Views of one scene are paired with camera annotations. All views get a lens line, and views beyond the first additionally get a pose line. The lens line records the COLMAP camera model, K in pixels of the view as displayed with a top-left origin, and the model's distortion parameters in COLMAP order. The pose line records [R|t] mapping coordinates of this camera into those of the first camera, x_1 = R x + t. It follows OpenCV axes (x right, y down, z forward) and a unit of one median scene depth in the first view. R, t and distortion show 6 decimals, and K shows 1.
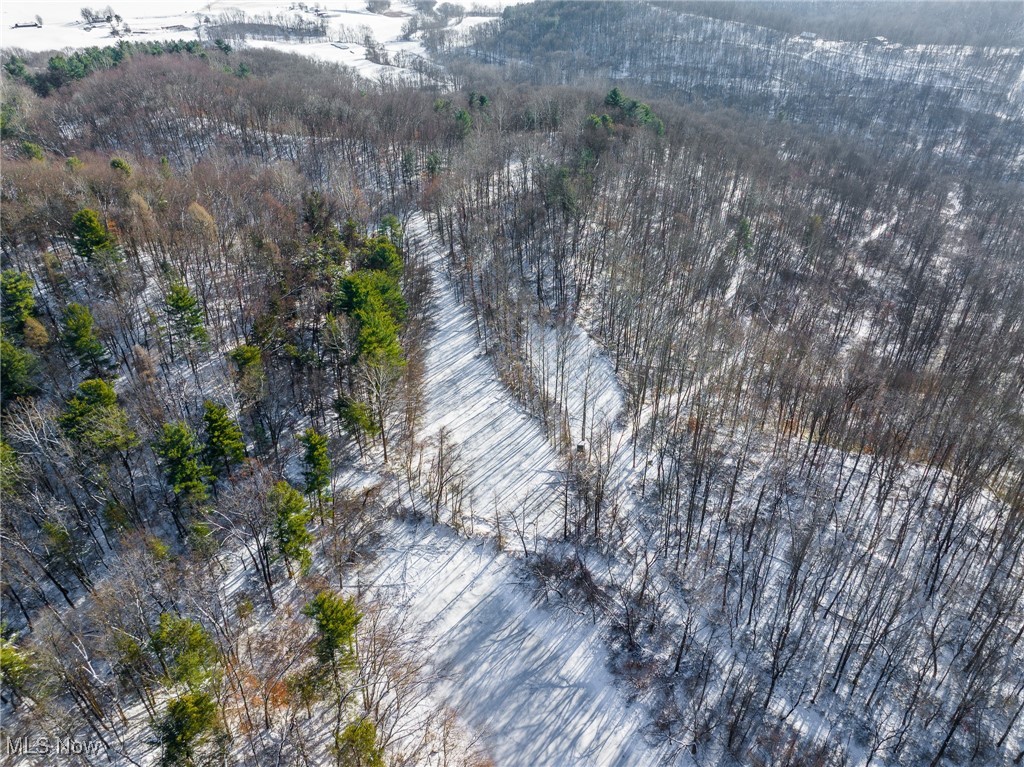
lens RADIAL K [[698.3, 0, 512.0], [0, 698.3, 383.5], [0, 0, 1]] dist [-0.037757, 0.003175]
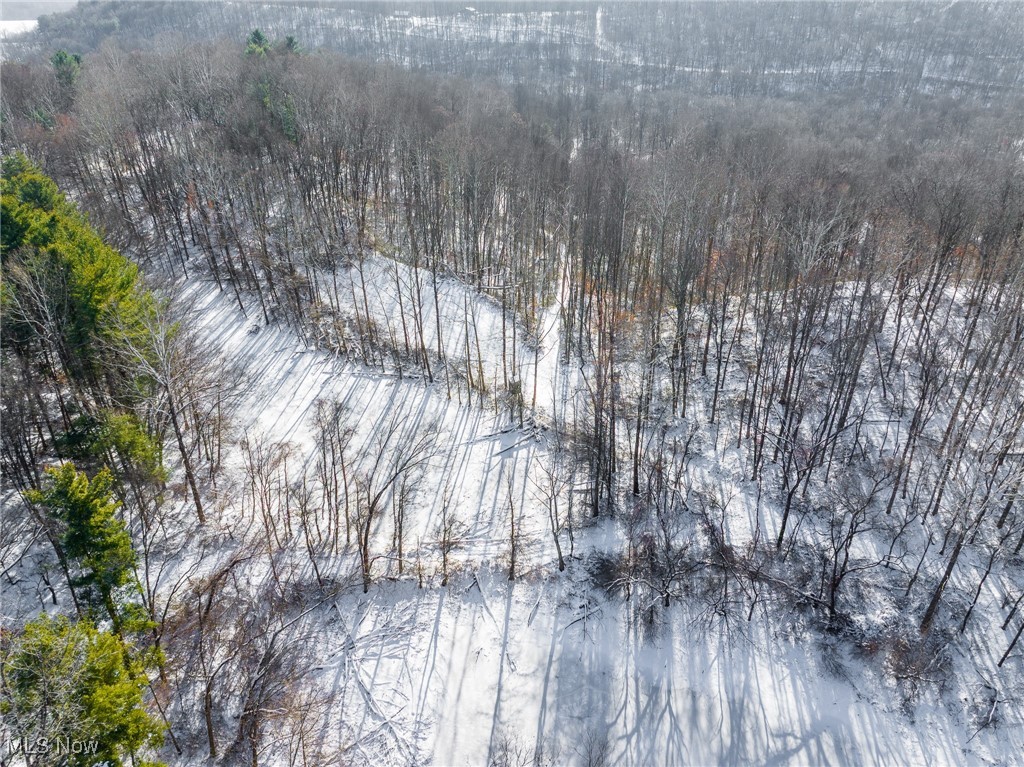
lens RADIAL K [[698.3, 0, 512.0], [0, 698.3, 383.5], [0, 0, 1]] dist [-0.037757, 0.003175]
pose [[0.842138, -0.278104, 0.462020, -0.168752], [0.295301, 0.954710, 0.036414, 0.056273], [-0.451222, 0.105769, 0.886122, 0.379923]]
